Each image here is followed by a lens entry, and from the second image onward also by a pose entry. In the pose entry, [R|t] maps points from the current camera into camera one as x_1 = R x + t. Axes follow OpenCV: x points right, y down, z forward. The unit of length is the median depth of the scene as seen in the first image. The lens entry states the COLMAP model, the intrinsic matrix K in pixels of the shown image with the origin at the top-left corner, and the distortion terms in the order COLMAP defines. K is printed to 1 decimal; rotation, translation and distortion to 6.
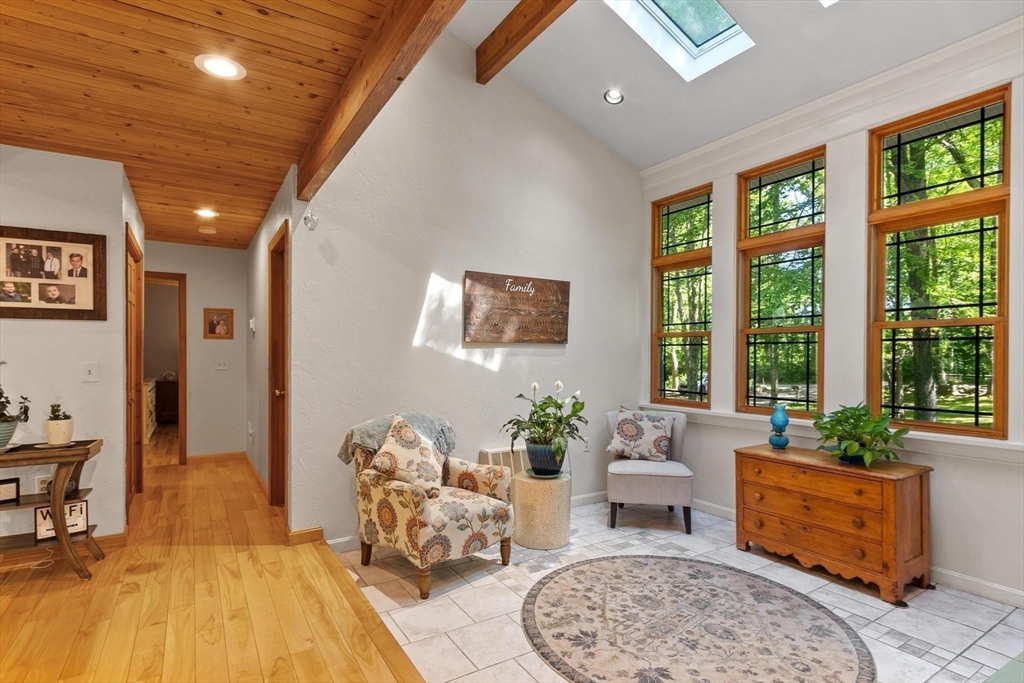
lens RADIAL K [[531.9, 0, 490.1], [0, 531.9, 356.9], [0, 0, 1]] dist [0.006738, -0.004491]
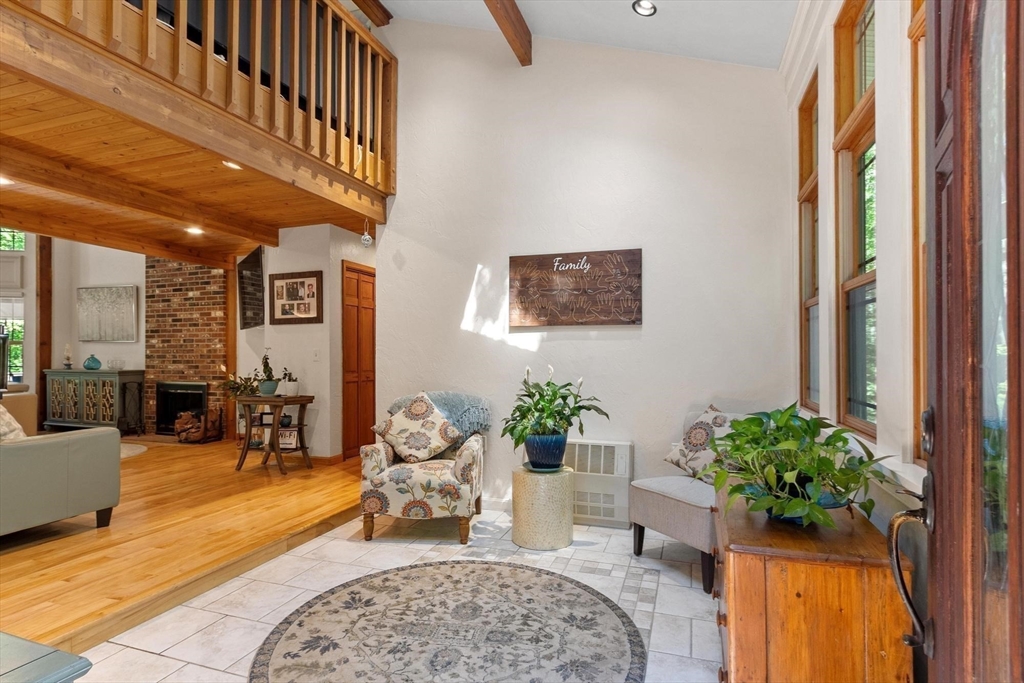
lens RADIAL K [[531.9, 0, 496.3], [0, 531.9, 351.4], [0, 0, 1]] dist [0.006738, -0.004491]
pose [[0.617408, -0.010107, -0.786578, 0.904364], [-0.003073, 0.999879, -0.015259, 0.042031], [0.786637, 0.011838, 0.617302, 0.438417]]
